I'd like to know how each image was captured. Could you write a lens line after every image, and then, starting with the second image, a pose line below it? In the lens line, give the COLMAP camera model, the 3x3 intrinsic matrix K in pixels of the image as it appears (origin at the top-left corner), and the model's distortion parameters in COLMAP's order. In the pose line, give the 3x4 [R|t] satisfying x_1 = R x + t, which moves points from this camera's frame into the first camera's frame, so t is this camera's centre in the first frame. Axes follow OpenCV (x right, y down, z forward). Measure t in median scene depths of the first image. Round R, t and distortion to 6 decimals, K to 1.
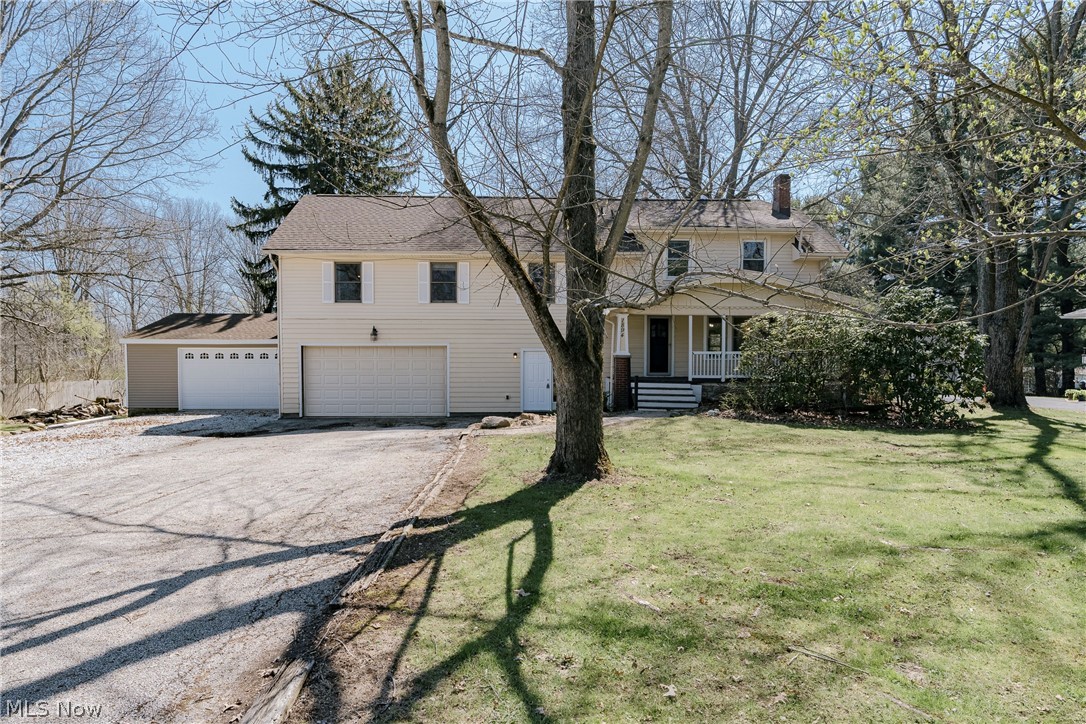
lens RADIAL K [[674.0, 0, 543.0], [0, 674.0, 362.0], [0, 0, 1]] dist [-0.001154, -0.000340]
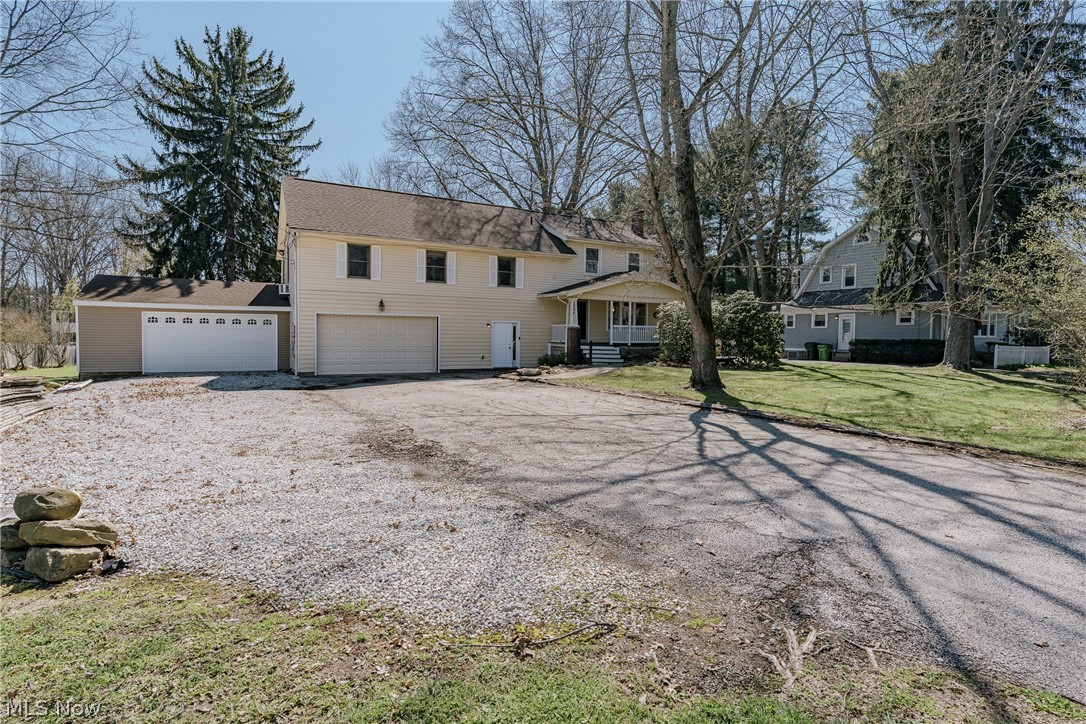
lens RADIAL K [[674.0, 0, 543.0], [0, 674.0, 362.0], [0, 0, 1]] dist [-0.001154, -0.000340]
pose [[0.858851, -0.009181, 0.512144, -0.622515], [-0.012362, 0.999177, 0.038643, 0.009196], [-0.512077, -0.039520, 0.858030, -0.193298]]
